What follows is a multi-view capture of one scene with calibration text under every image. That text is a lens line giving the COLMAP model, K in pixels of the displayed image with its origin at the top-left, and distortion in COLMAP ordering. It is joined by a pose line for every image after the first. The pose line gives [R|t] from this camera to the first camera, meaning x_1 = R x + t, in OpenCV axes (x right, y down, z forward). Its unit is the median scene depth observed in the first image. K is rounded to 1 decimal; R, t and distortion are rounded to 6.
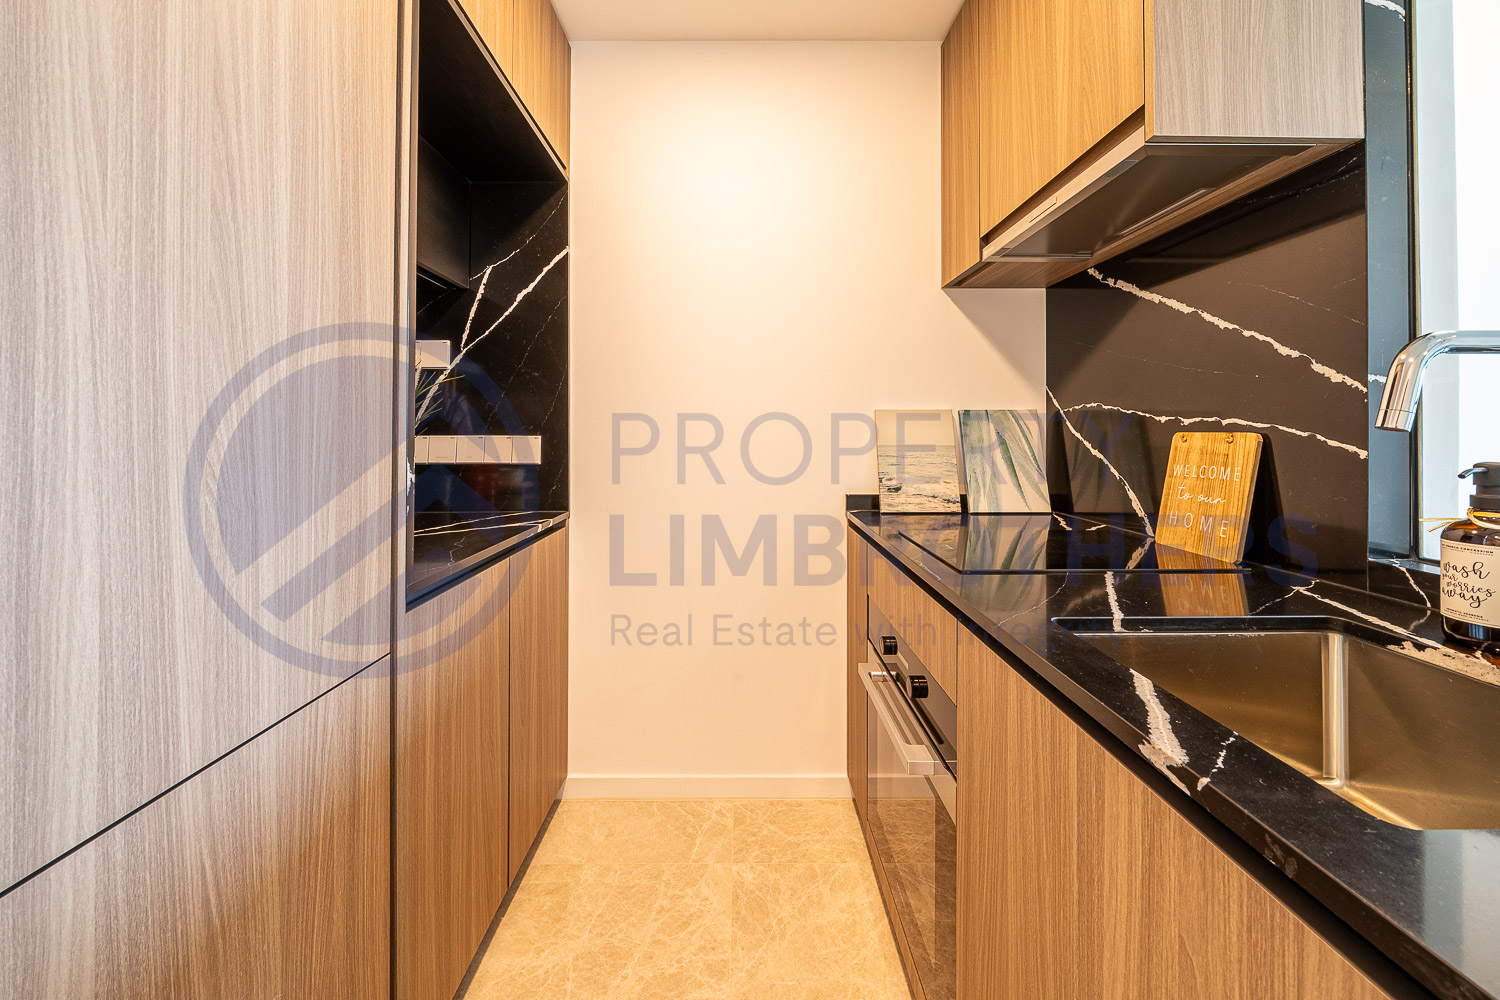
lens RADIAL K [[545.5, 0, 747.0], [0, 545.5, 425.1], [0, 0, 1]] dist [-0.001517, 0.000013]
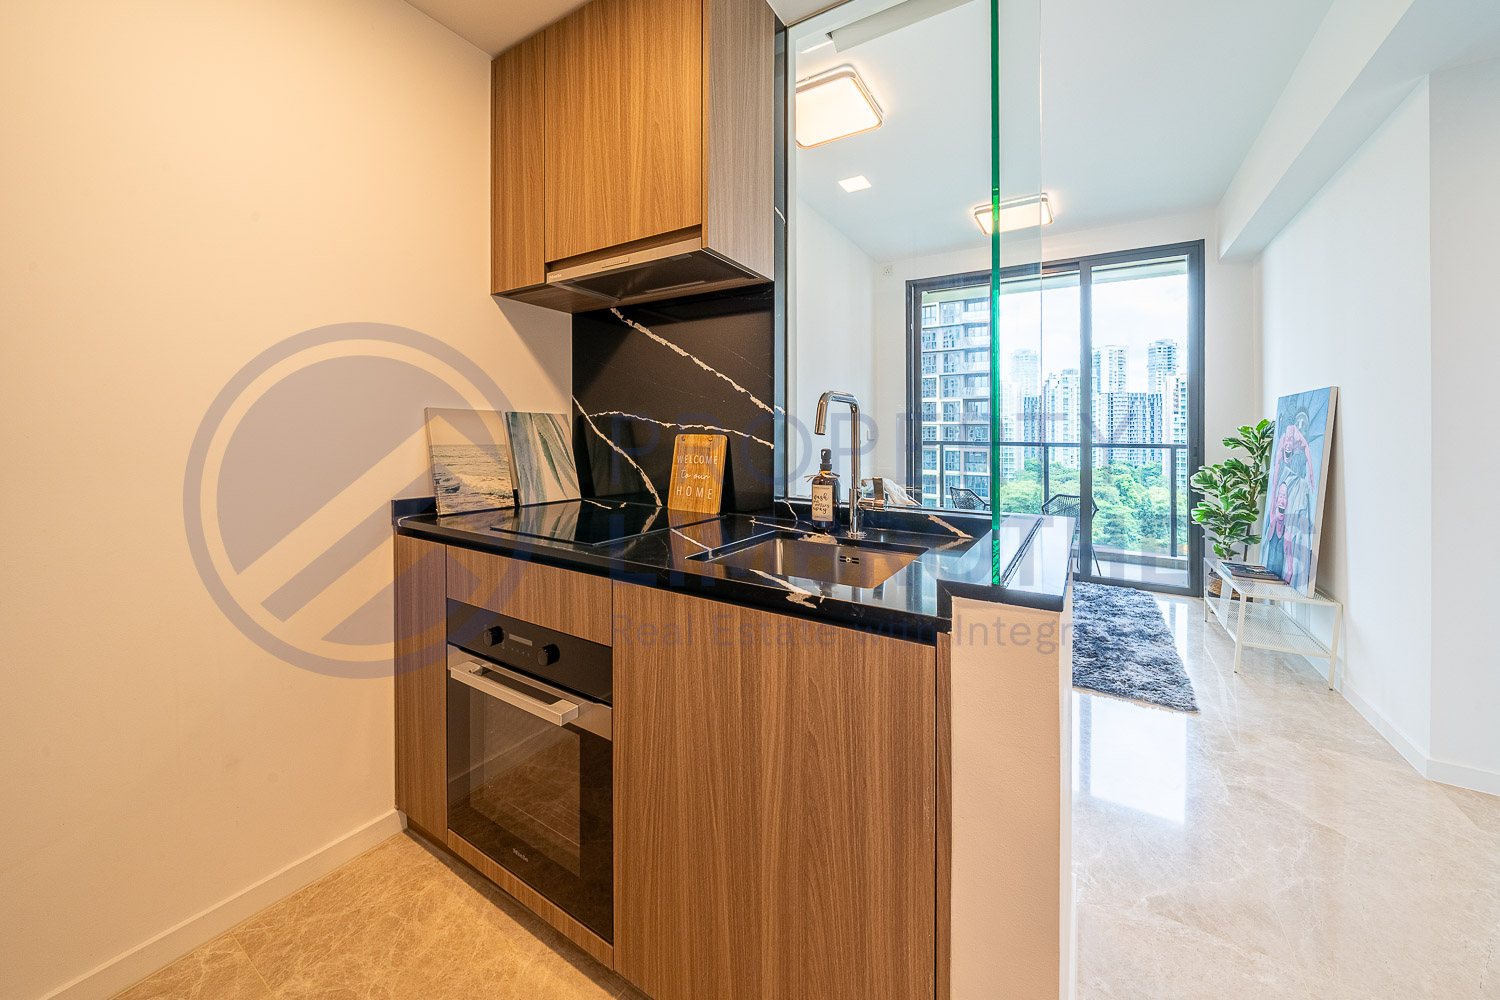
lens RADIAL K [[545.5, 0, 747.0], [0, 545.5, 425.1], [0, 0, 1]] dist [-0.001517, 0.000013]
pose [[0.530308, 0.022091, 0.847517, -0.328251], [-0.021202, 0.999693, -0.012791, 0.002783], [-0.847540, -0.011186, 0.530614, 0.034390]]
